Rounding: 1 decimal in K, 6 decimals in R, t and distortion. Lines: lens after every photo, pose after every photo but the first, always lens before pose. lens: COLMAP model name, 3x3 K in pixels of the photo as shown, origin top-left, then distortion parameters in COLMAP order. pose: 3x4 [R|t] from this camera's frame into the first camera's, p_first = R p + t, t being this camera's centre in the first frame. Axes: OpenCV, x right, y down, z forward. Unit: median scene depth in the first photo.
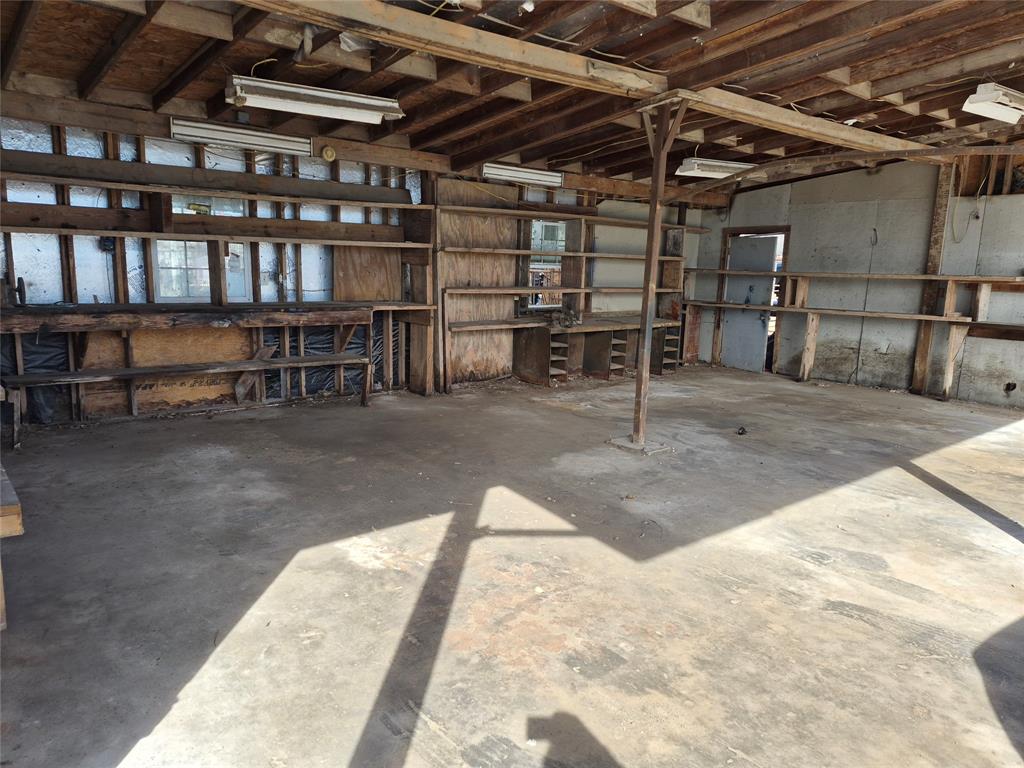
lens RADIAL K [[720.7, 0, 515.6], [0, 720.7, 391.1], [0, 0, 1]] dist [0.079976, -0.103442]
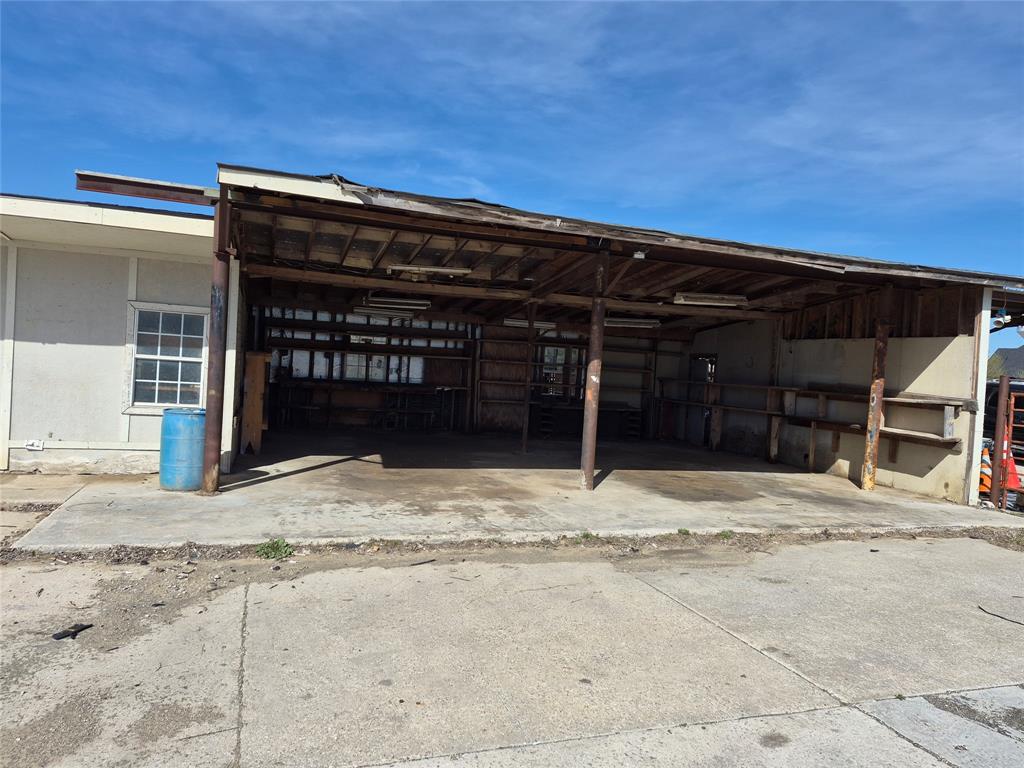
lens RADIAL K [[683.8, 0, 512.6], [0, 683.8, 379.6], [0, 0, 1]] dist [0.032482, -0.045536]
pose [[0.935435, 0.038511, -0.351394, 0.704402], [-0.096793, 0.983962, -0.149832, 0.139668], [0.339988, 0.174171, 0.924161, -0.762441]]
